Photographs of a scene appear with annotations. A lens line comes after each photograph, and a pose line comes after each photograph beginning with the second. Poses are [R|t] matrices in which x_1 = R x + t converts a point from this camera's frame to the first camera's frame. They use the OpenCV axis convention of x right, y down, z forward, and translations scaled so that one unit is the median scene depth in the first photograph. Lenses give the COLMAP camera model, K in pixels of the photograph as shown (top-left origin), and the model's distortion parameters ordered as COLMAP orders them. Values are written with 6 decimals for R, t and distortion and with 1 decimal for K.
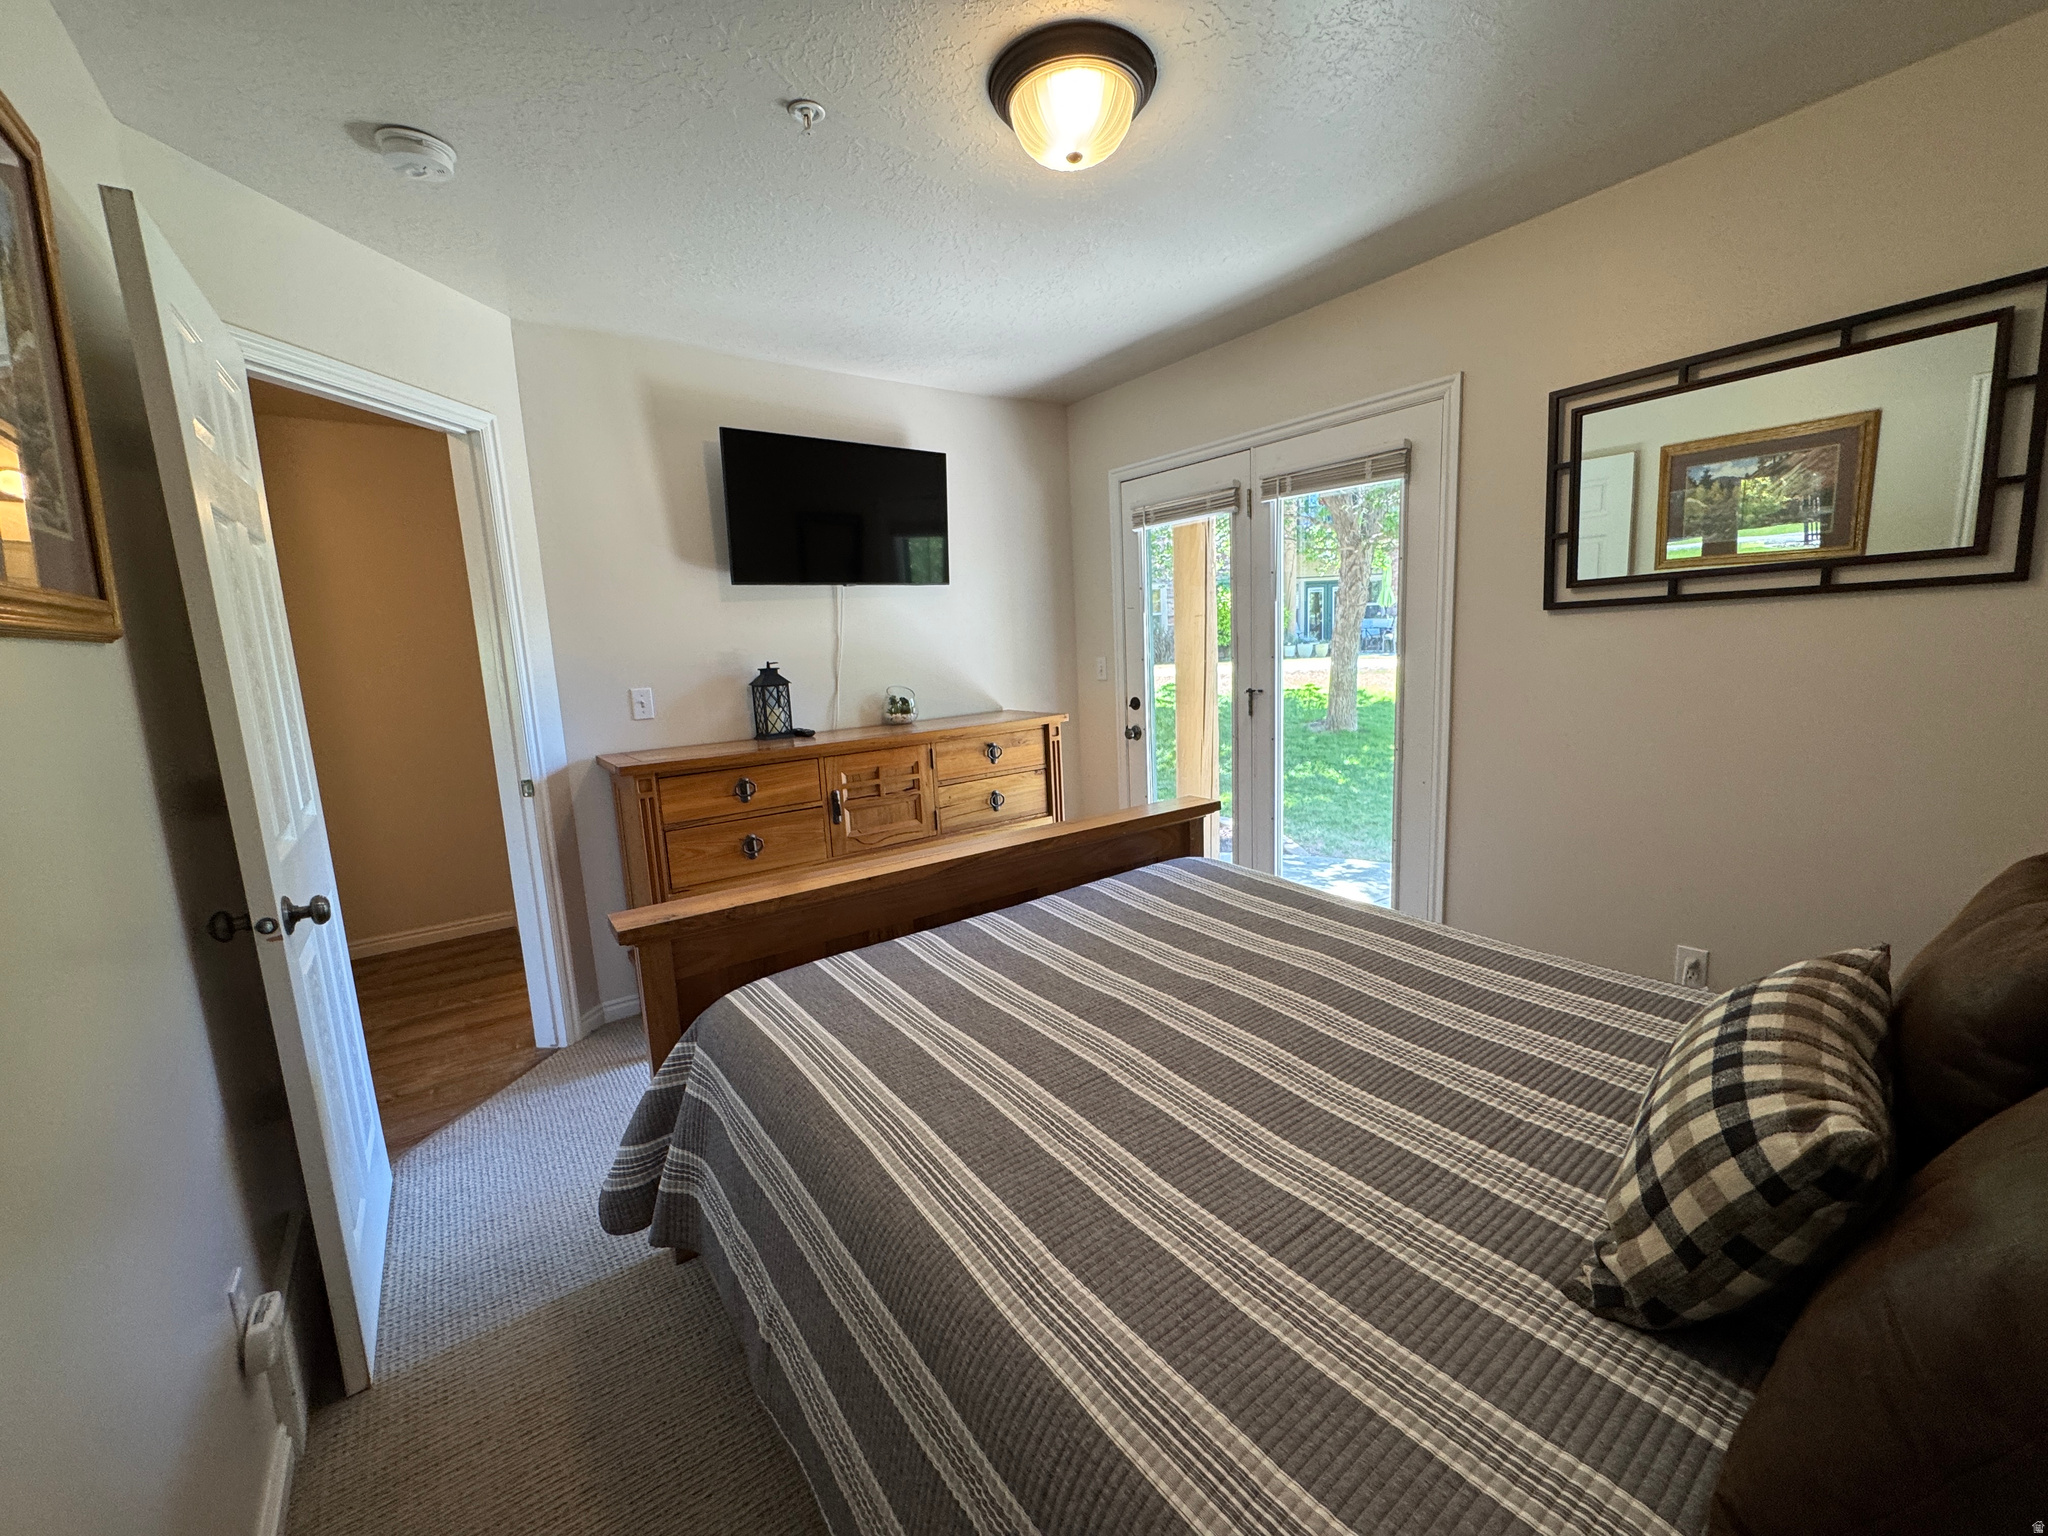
lens RADIAL K [[815.2, 0, 1023.1], [0, 815.2, 762.1], [0, 0, 1]] dist [-0.000263, 0.000194]
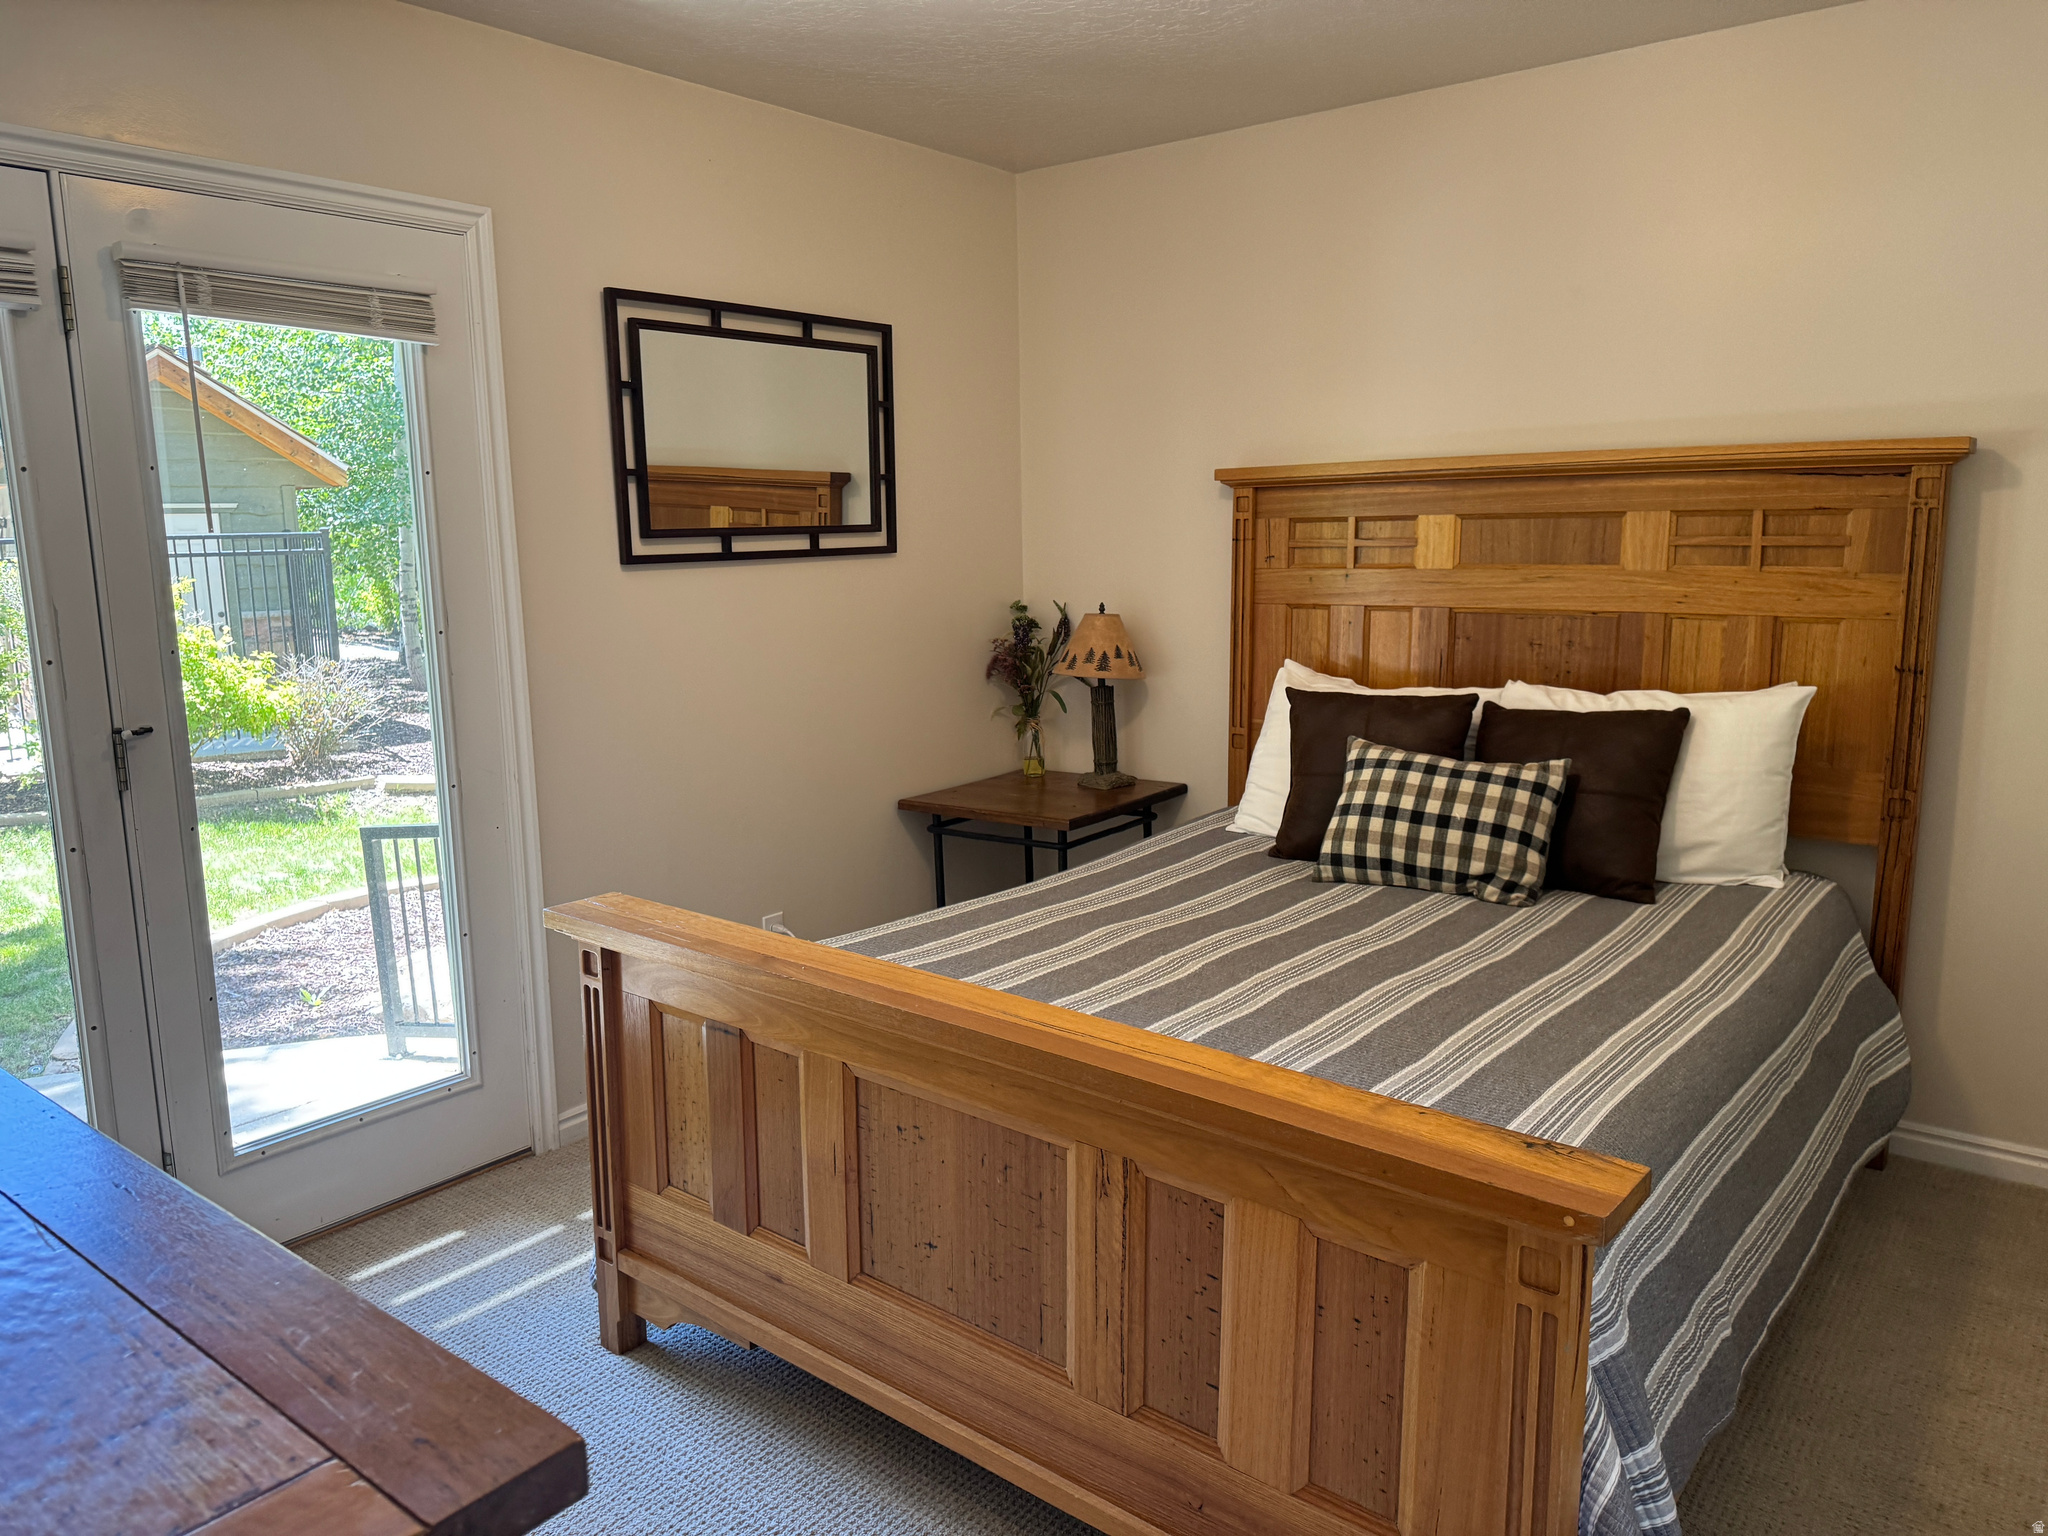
lens RADIAL K [[1430.2, 0, 983.9], [0, 1430.2, 775.4], [0, 0, 1]] dist [0.067482, -0.074427]
pose [[-0.244784, -0.114942, 0.962740, -1.086650], [0.174162, 0.971585, 0.160280, -0.205286], [-0.953807, 0.206906, -0.217810, 1.375462]]
